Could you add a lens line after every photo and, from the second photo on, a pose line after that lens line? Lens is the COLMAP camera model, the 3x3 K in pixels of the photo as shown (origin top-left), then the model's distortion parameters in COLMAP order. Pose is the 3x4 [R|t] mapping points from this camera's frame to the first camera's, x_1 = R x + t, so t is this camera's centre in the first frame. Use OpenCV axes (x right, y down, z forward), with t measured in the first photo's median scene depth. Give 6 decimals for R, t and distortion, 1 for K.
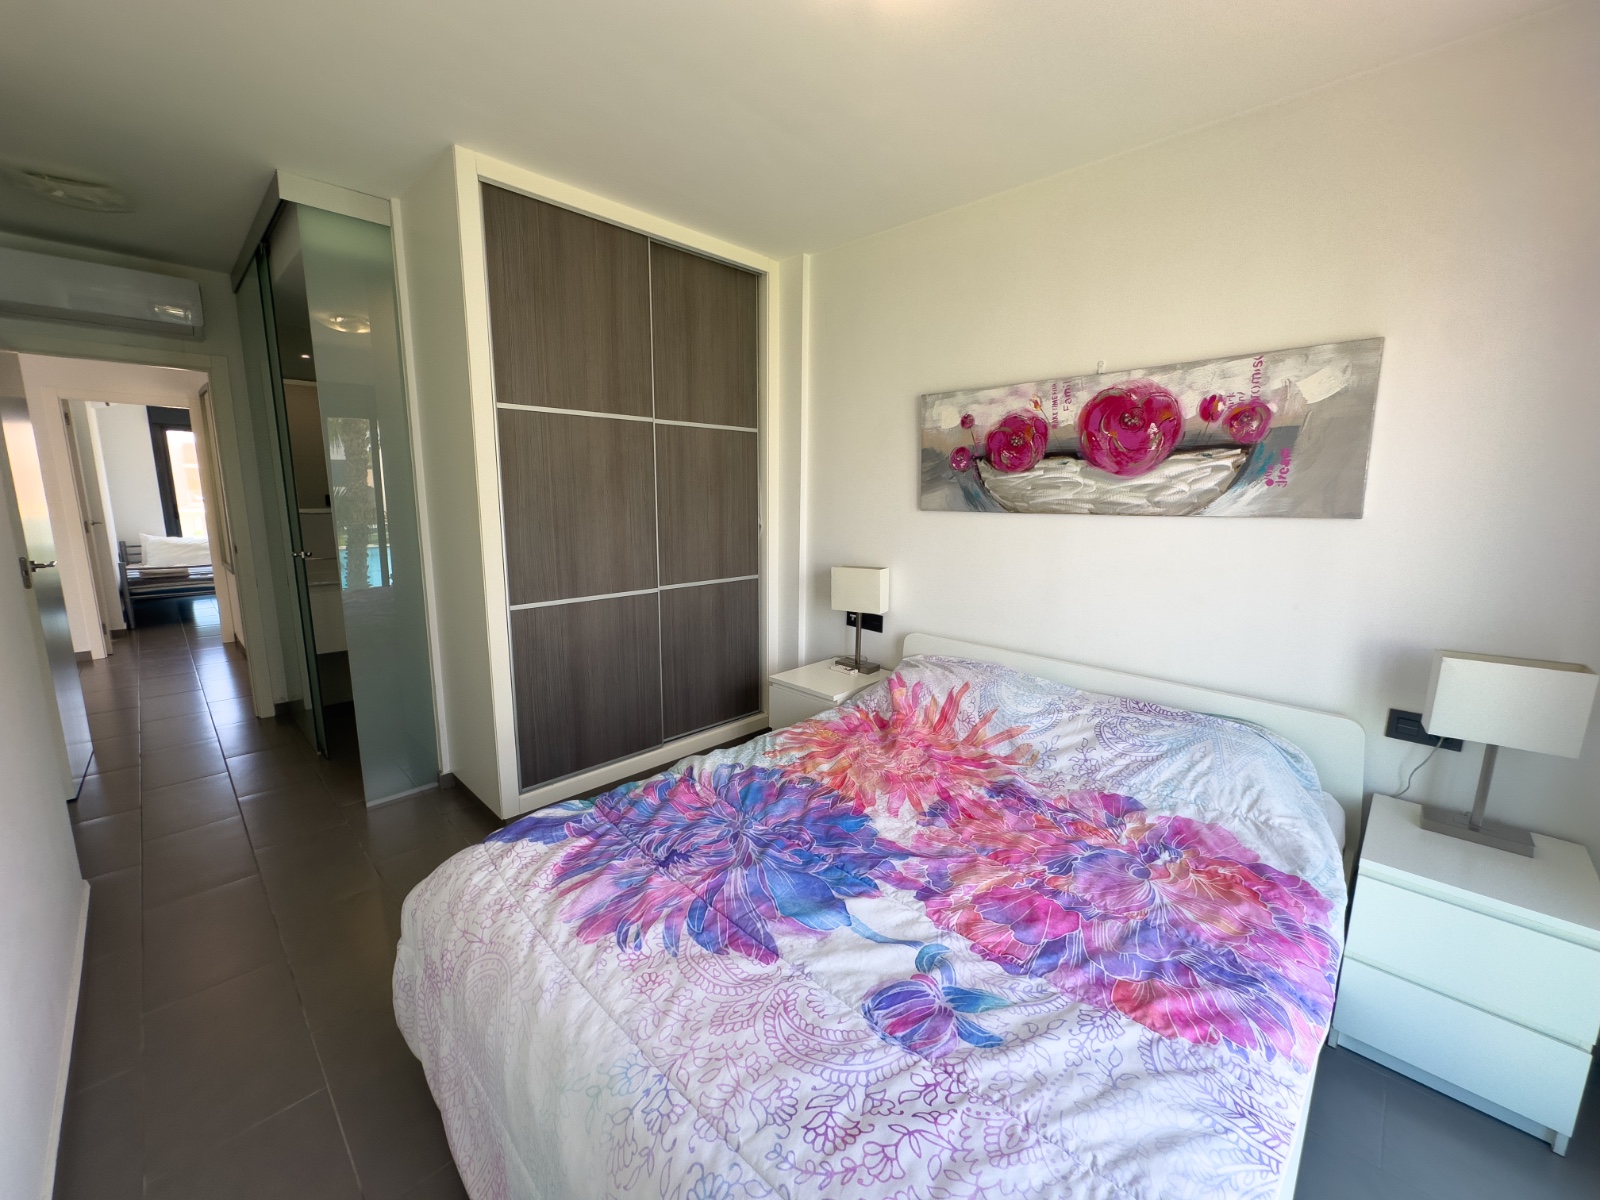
lens RADIAL K [[636.8, 0, 800.5], [0, 636.8, 600.5], [0, 0, 1]] dist [-0.000577, 0.000673]
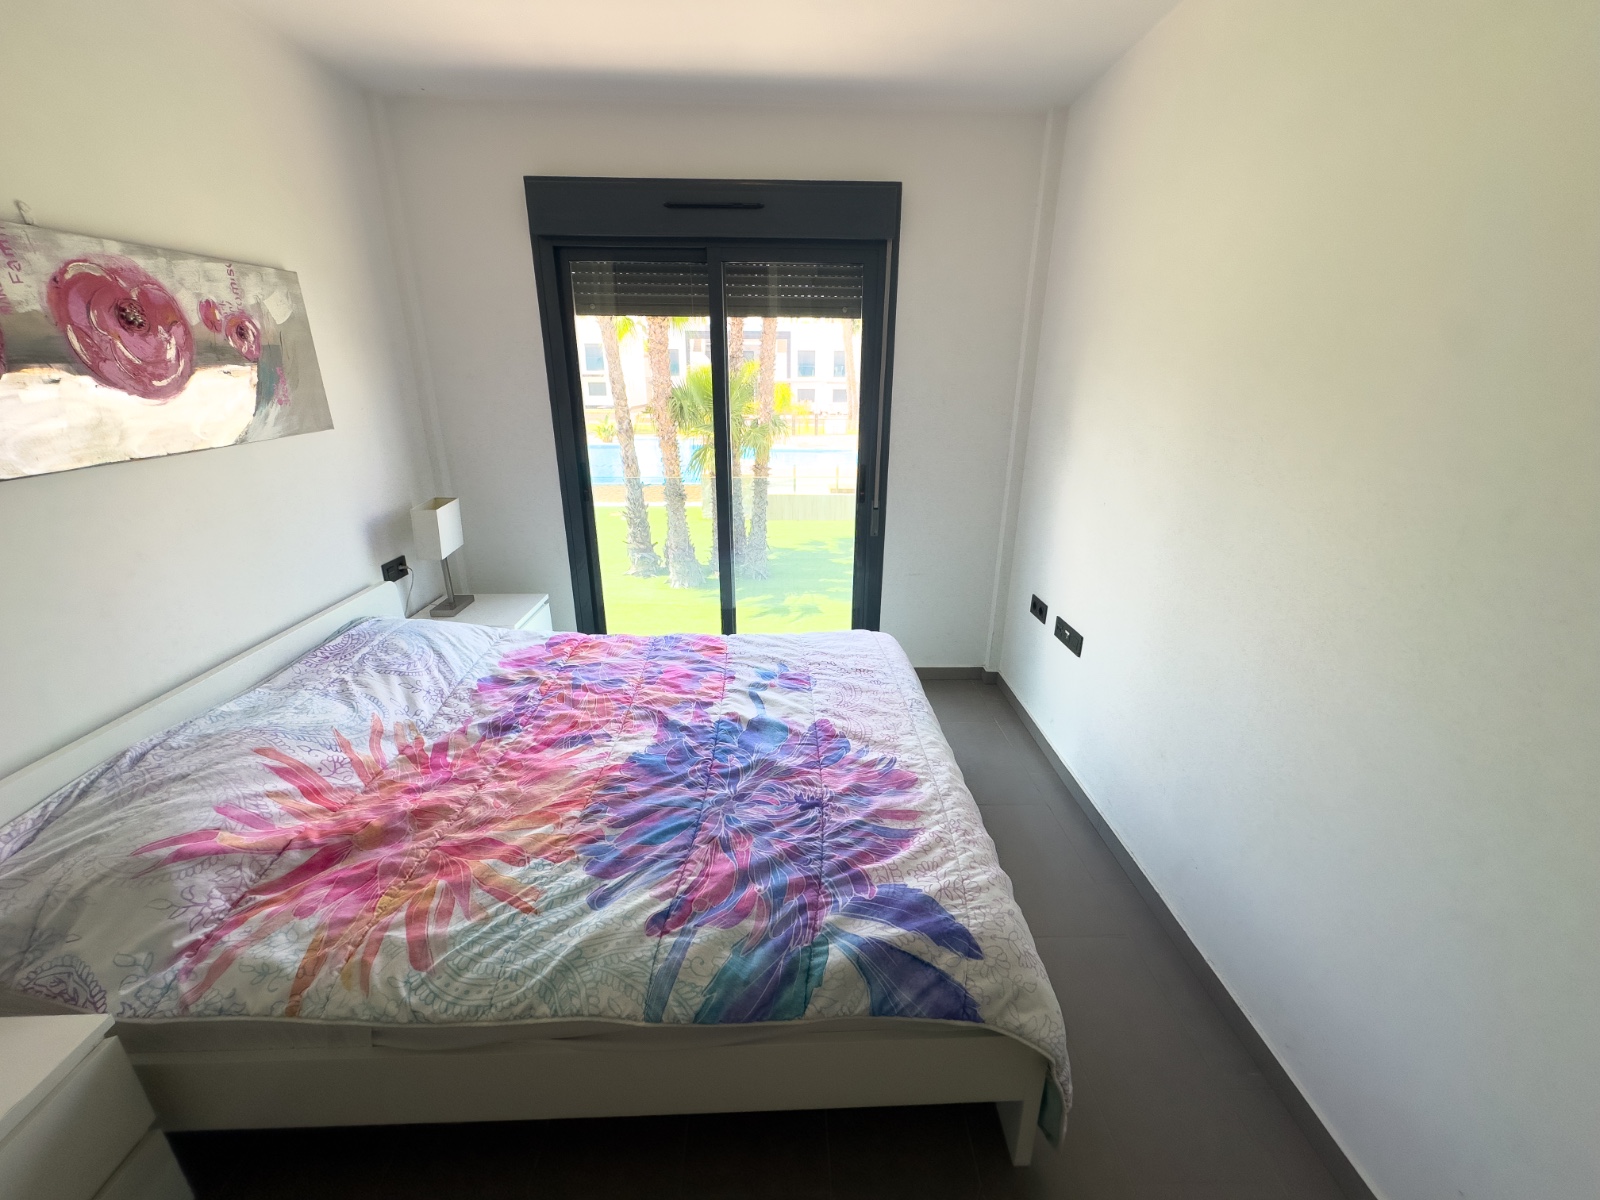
lens RADIAL K [[636.8, 0, 801.9], [0, 636.8, 600.3], [0, 0, 1]] dist [-0.000577, 0.000673]
pose [[-0.719741, -0.249804, 0.647743, -0.562512], [0.105970, 0.882557, 0.458109, -0.261896], [-0.686108, 0.398361, -0.608740, 1.087080]]
